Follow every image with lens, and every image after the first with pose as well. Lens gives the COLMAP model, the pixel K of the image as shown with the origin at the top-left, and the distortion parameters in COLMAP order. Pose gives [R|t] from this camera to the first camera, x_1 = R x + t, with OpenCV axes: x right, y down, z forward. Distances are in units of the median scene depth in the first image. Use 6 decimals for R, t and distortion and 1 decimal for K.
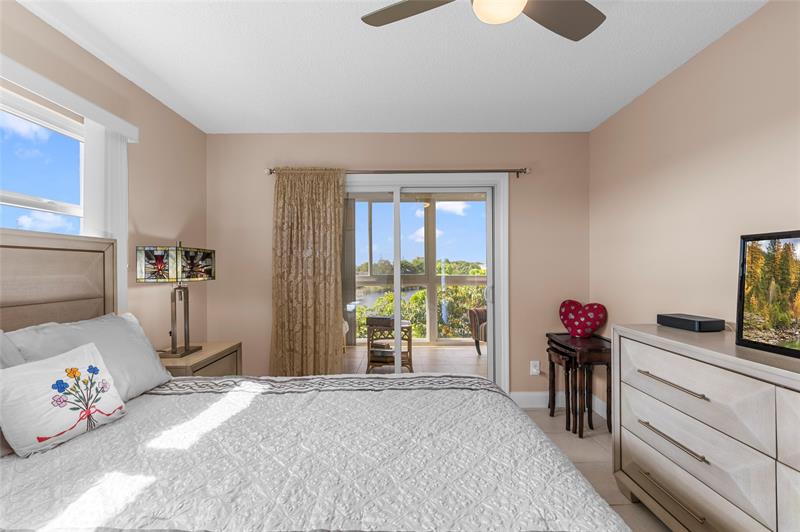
lens RADIAL K [[358.9, 0, 397.6], [0, 358.9, 269.7], [0, 0, 1]] dist [0.005710, -0.002144]
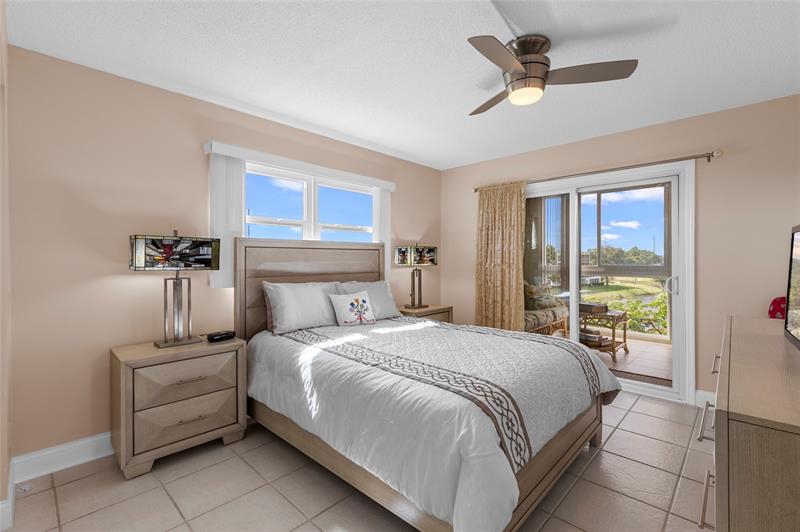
lens RADIAL K [[358.9, 0, 402.8], [0, 358.9, 261.2], [0, 0, 1]] dist [0.005710, -0.002144]
pose [[0.730700, 0.008183, -0.682650, 0.517078], [-0.005583, 0.999966, 0.006011, 0.000255], [0.682676, -0.000580, 0.730721, -0.298433]]
